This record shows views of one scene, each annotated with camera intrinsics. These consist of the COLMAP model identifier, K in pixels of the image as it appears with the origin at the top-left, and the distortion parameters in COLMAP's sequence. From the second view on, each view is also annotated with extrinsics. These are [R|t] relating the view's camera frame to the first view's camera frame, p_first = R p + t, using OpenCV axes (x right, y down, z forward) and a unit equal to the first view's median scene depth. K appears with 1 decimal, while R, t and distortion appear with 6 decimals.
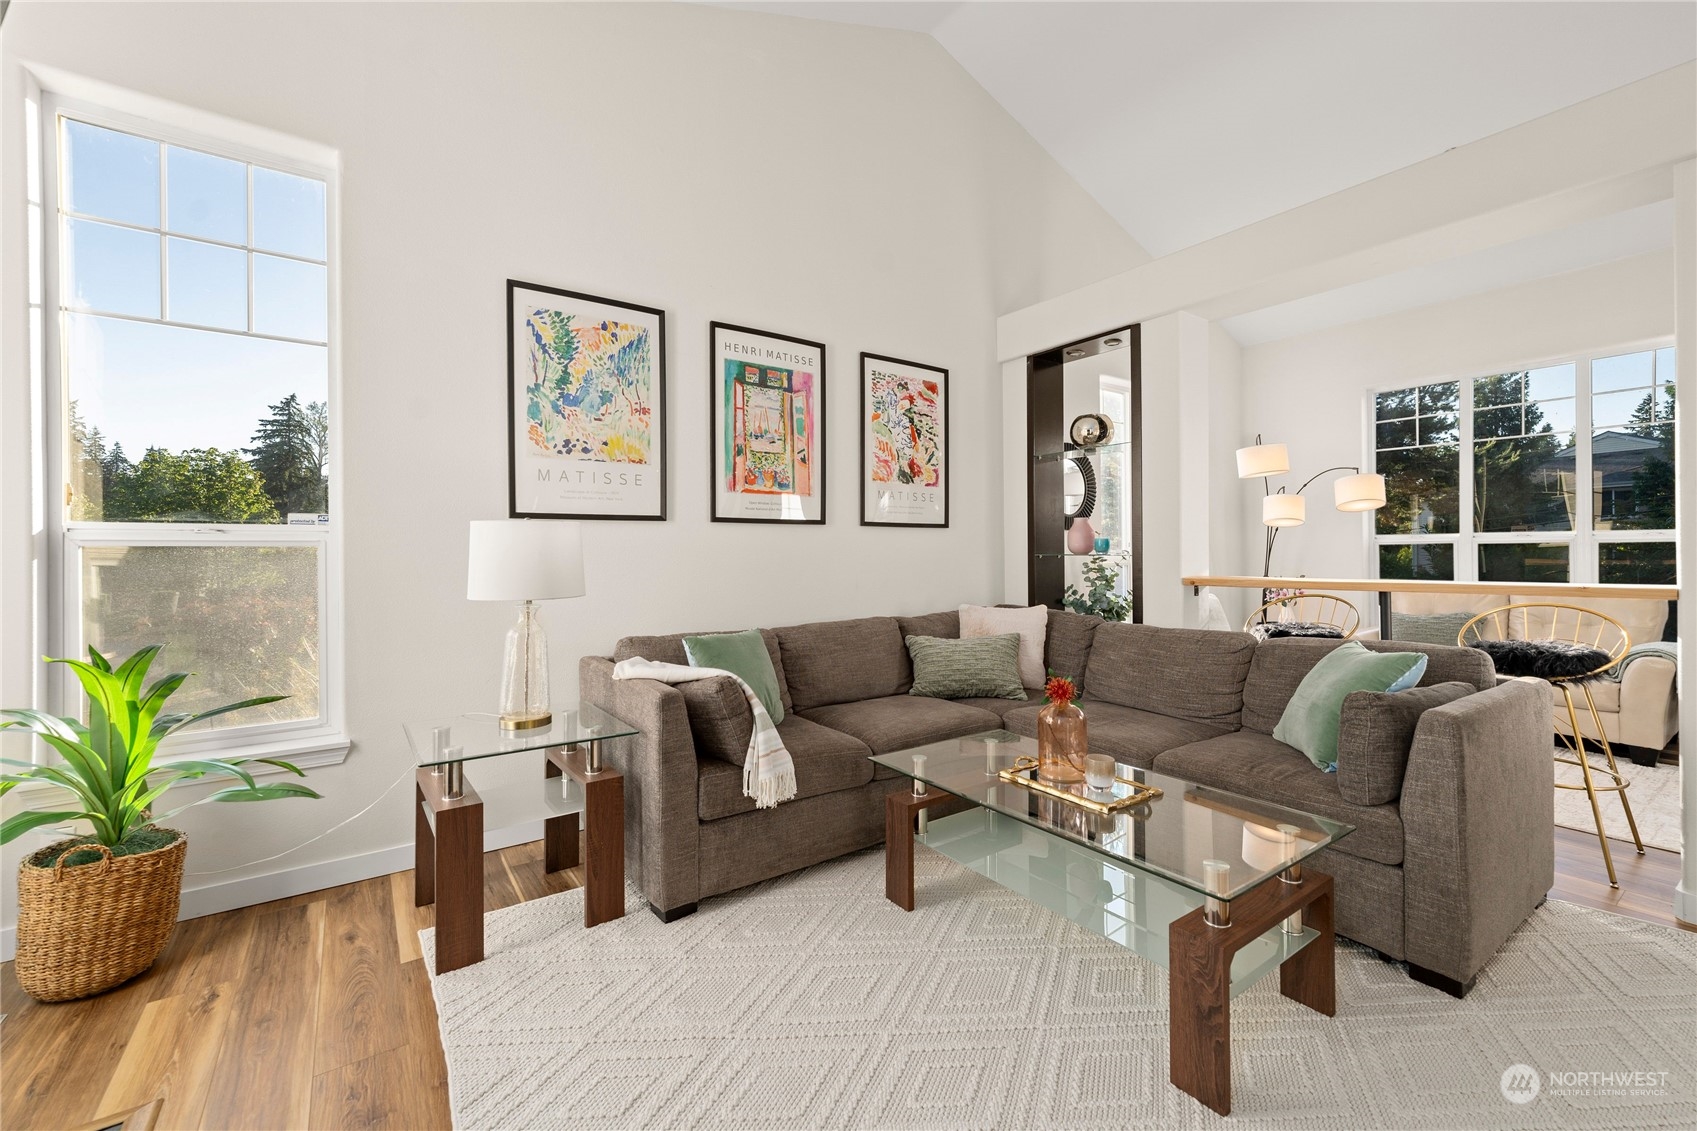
lens RADIAL K [[694.4, 0, 854.0], [0, 694.4, 550.1], [0, 0, 1]] dist [0.006192, -0.000070]
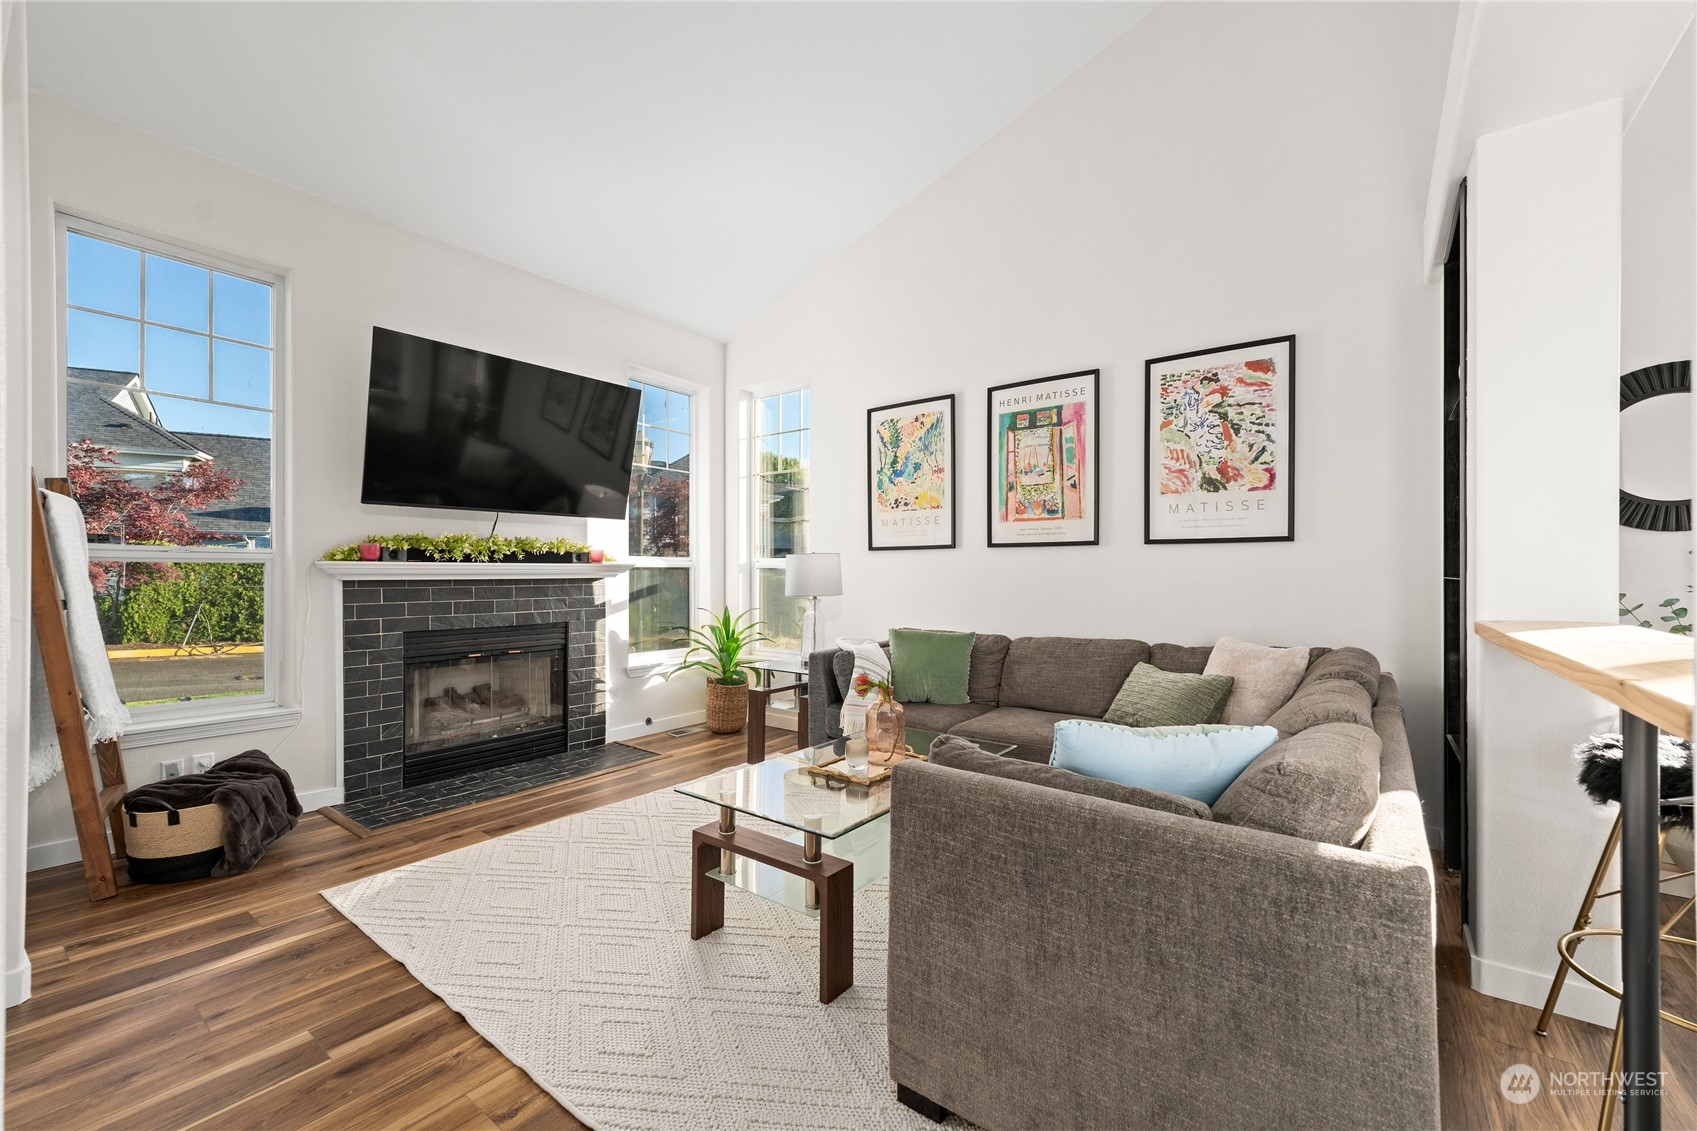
lens RADIAL K [[689.6, 0, 844.9], [0, 689.6, 572.6], [0, 0, 1]] dist [0.000866, 0.000022]
pose [[0.290410, -0.000593, -0.956902, 0.858149], [-0.005383, 0.999983, -0.002254, 0.008582], [0.956887, 0.005806, 0.290402, 0.365160]]
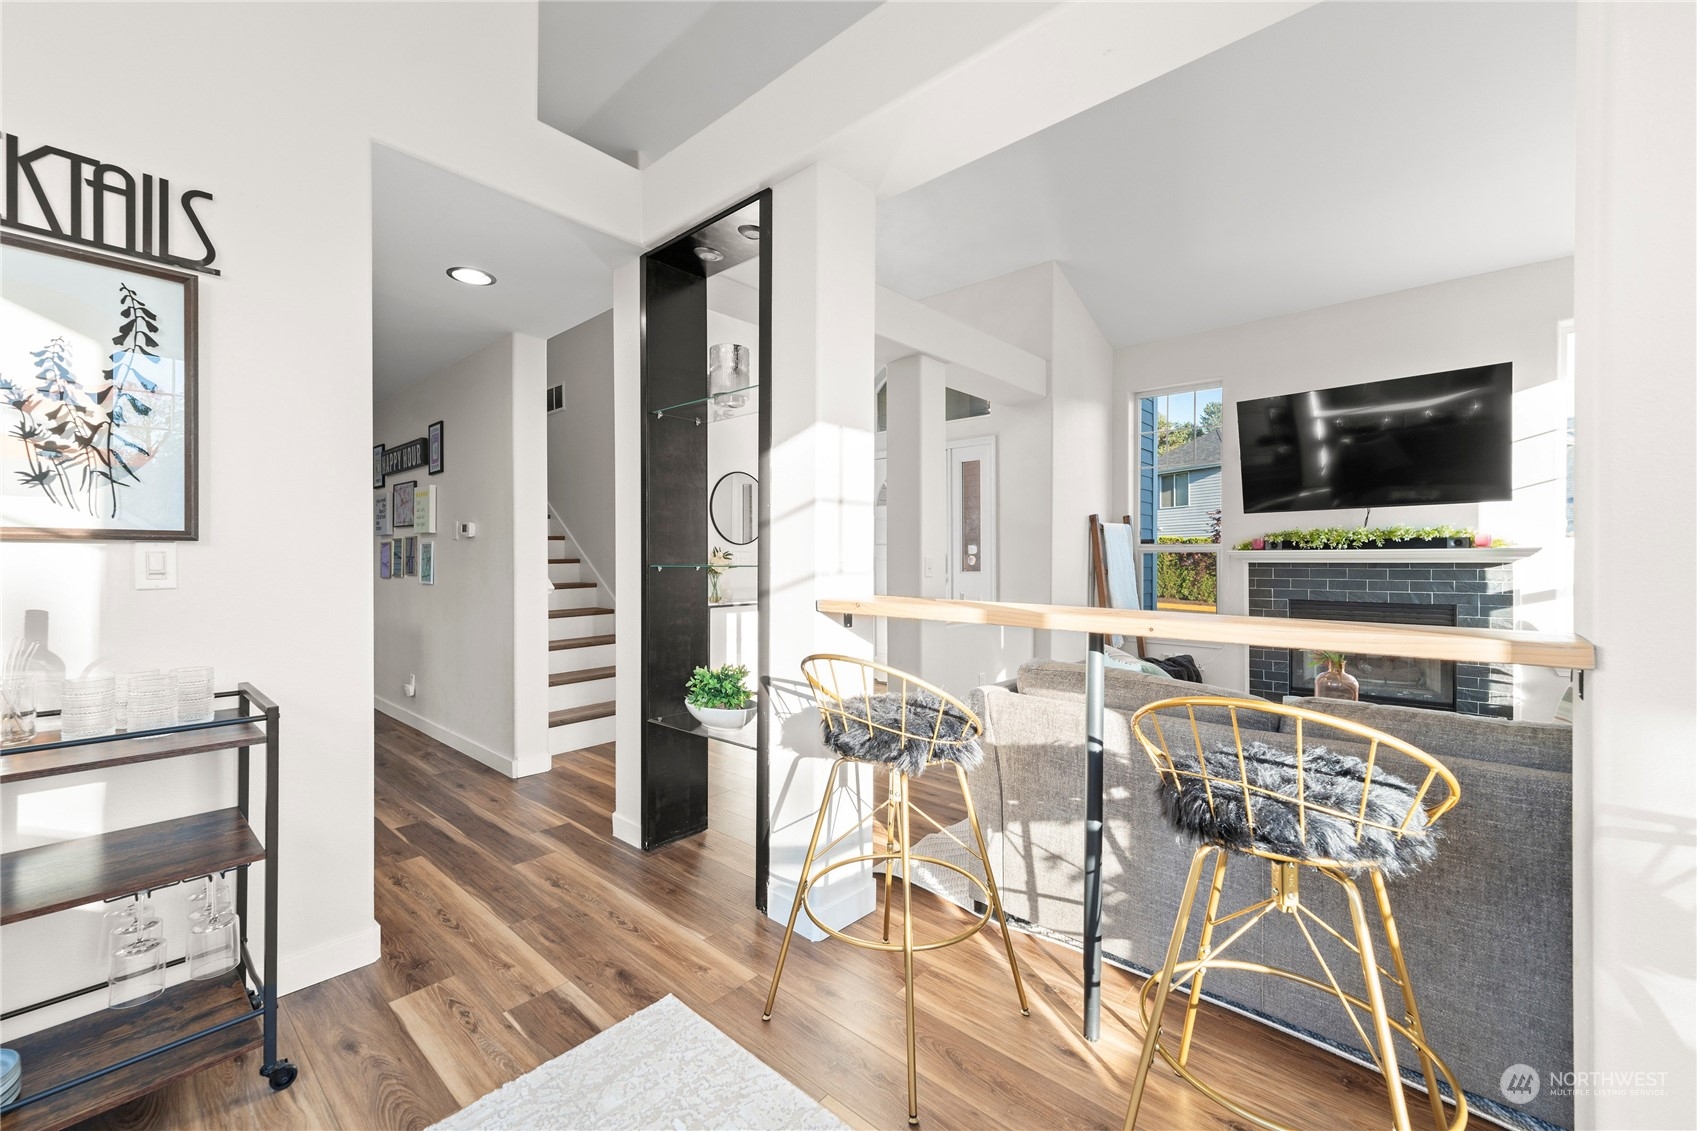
lens RADIAL K [[691.4, 0, 850.7], [0, 691.4, 562.6], [0, 0, 1]] dist [0.008013, 0.000327]
pose [[-0.975968, 0.002874, -0.217897, 0.906324], [0.000293, 0.999929, 0.011873, 0.002685], [0.217916, 0.011524, -0.975900, 1.275620]]
